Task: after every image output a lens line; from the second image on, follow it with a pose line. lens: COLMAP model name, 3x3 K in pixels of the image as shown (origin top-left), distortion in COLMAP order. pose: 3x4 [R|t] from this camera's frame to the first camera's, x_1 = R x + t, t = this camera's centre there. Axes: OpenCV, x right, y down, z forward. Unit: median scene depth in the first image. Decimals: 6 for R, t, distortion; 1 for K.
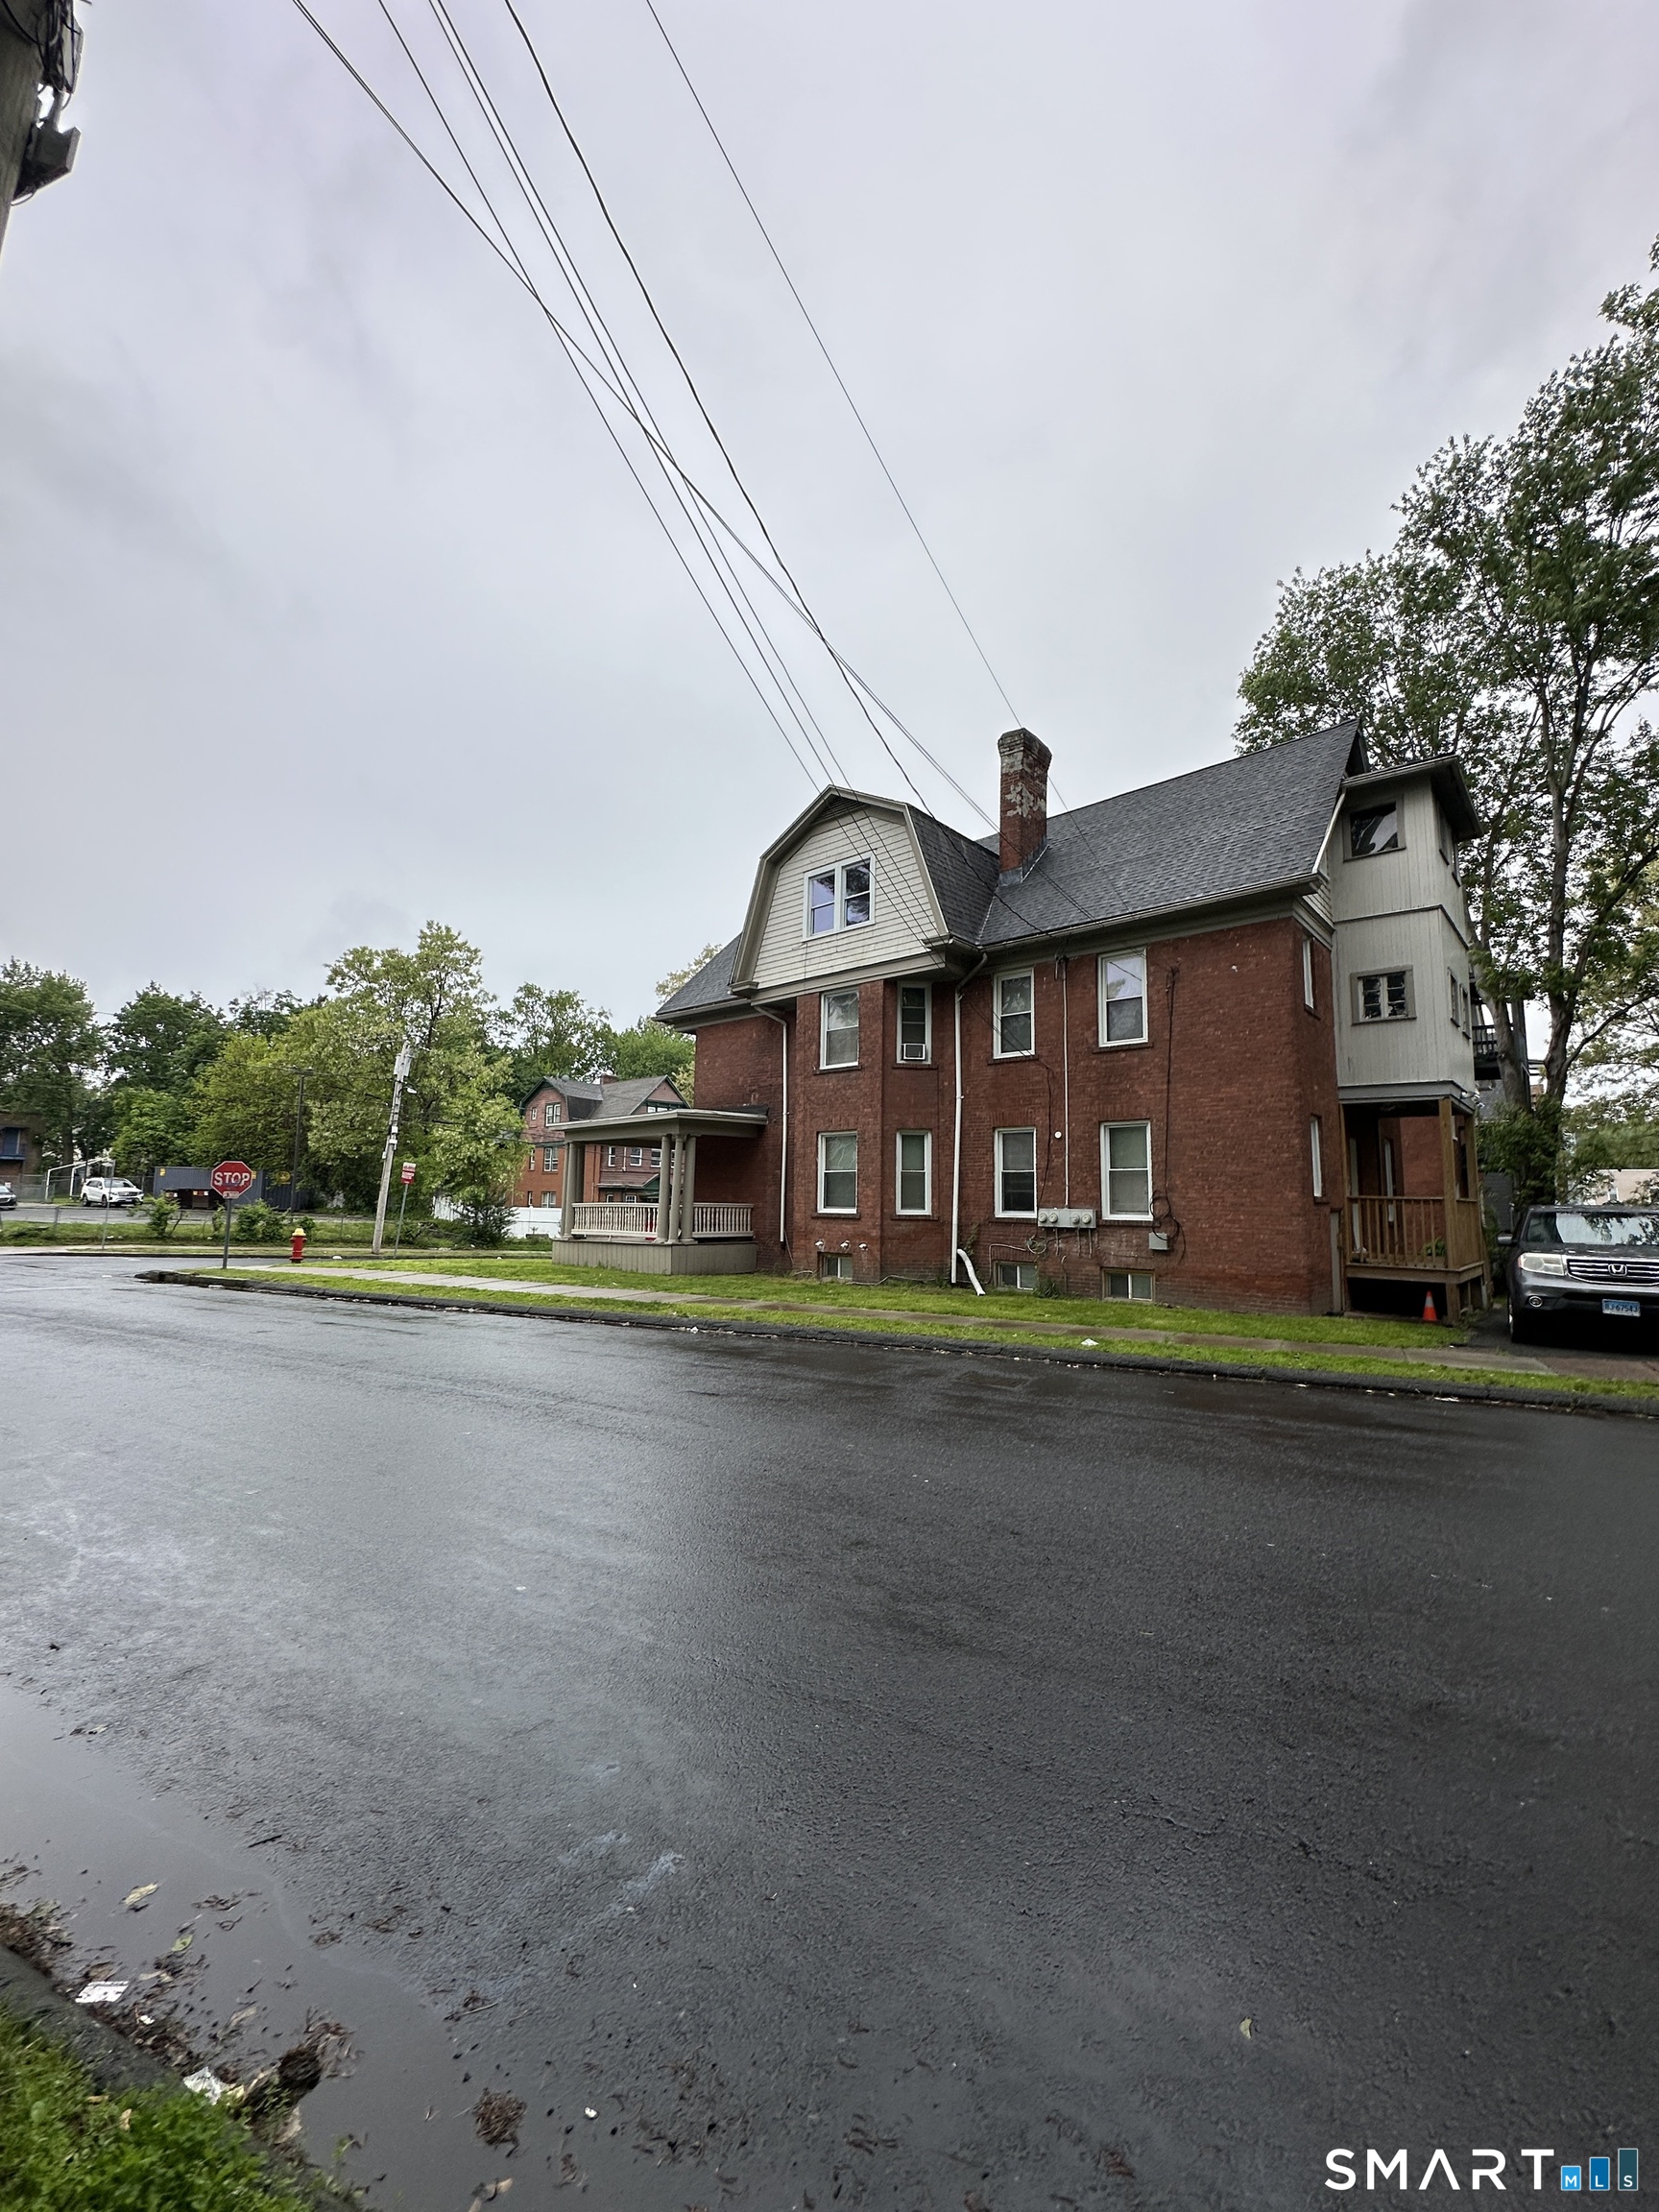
lens RADIAL K [[880.9, 0, 829.5], [0, 880.9, 1106.0], [0, 0, 1]] dist [0.000092, 0.000031]
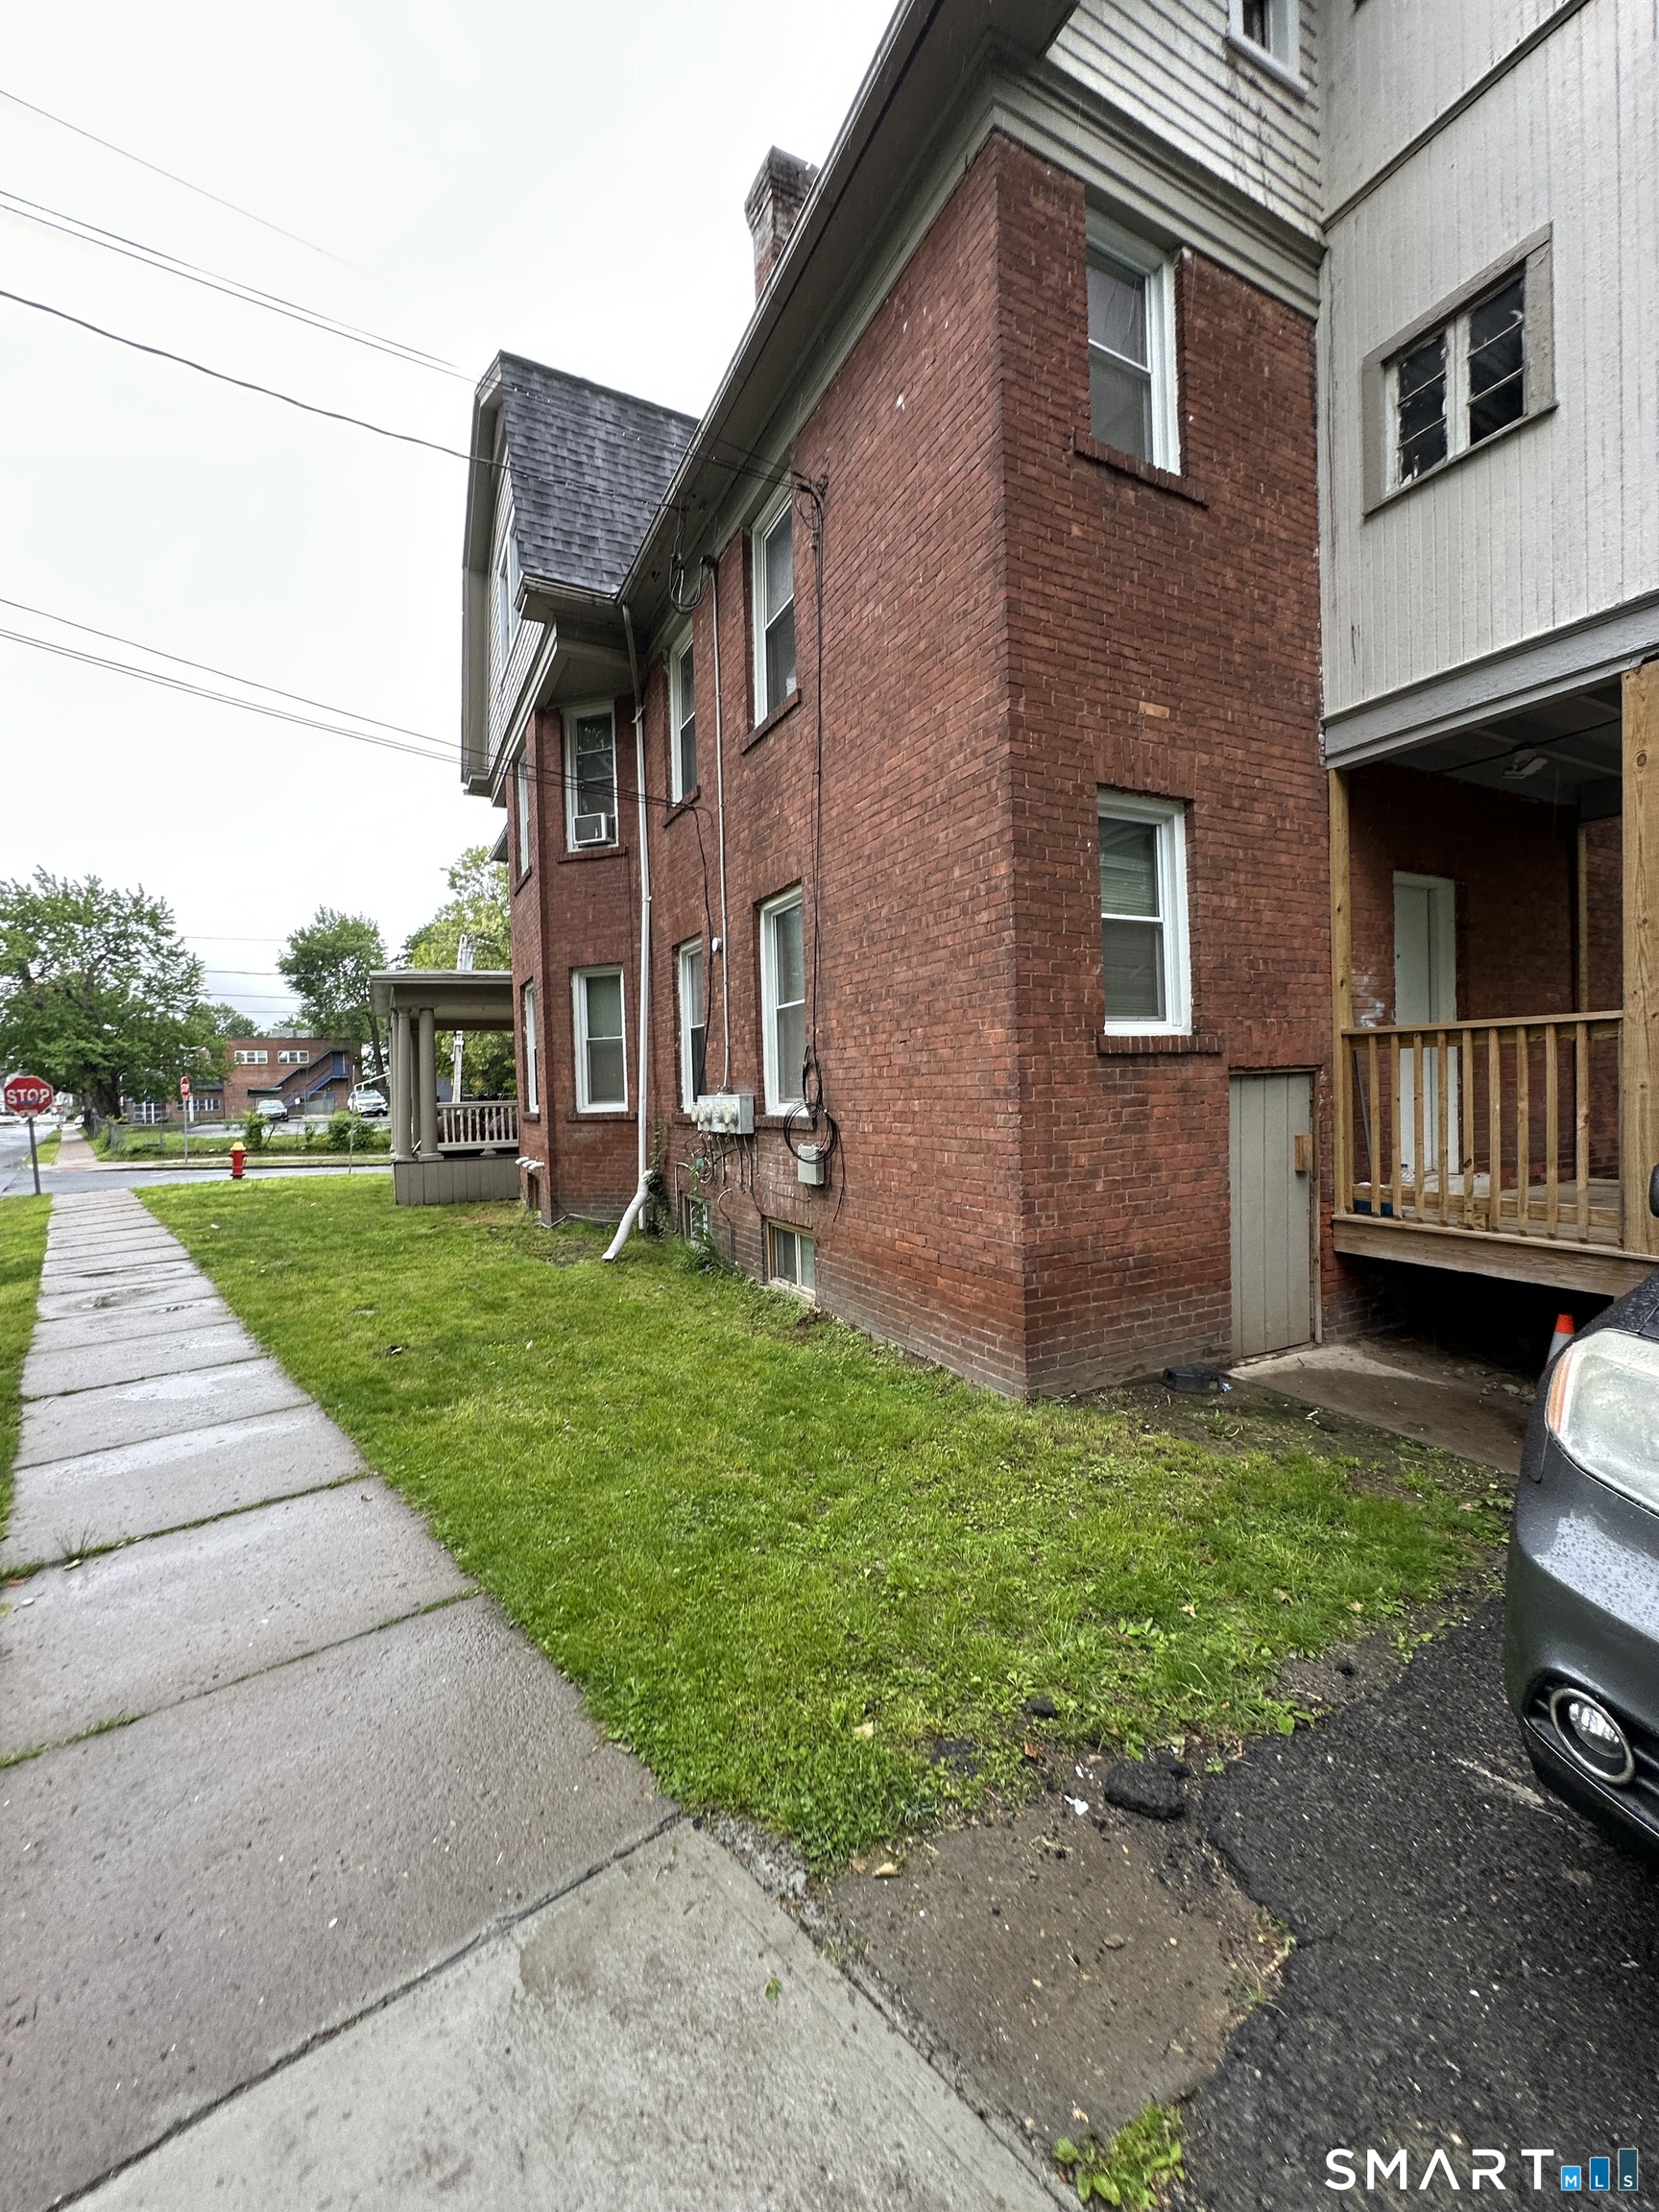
lens RADIAL K [[880.9, 0, 829.5], [0, 880.9, 1106.0], [0, 0, 1]] dist [0.000092, 0.000031]
pose [[0.936680, -0.037334, -0.348192, 0.496062], [0.082766, 0.989733, 0.116530, 0.071364], [0.340266, -0.137970, 0.930152, 0.569623]]
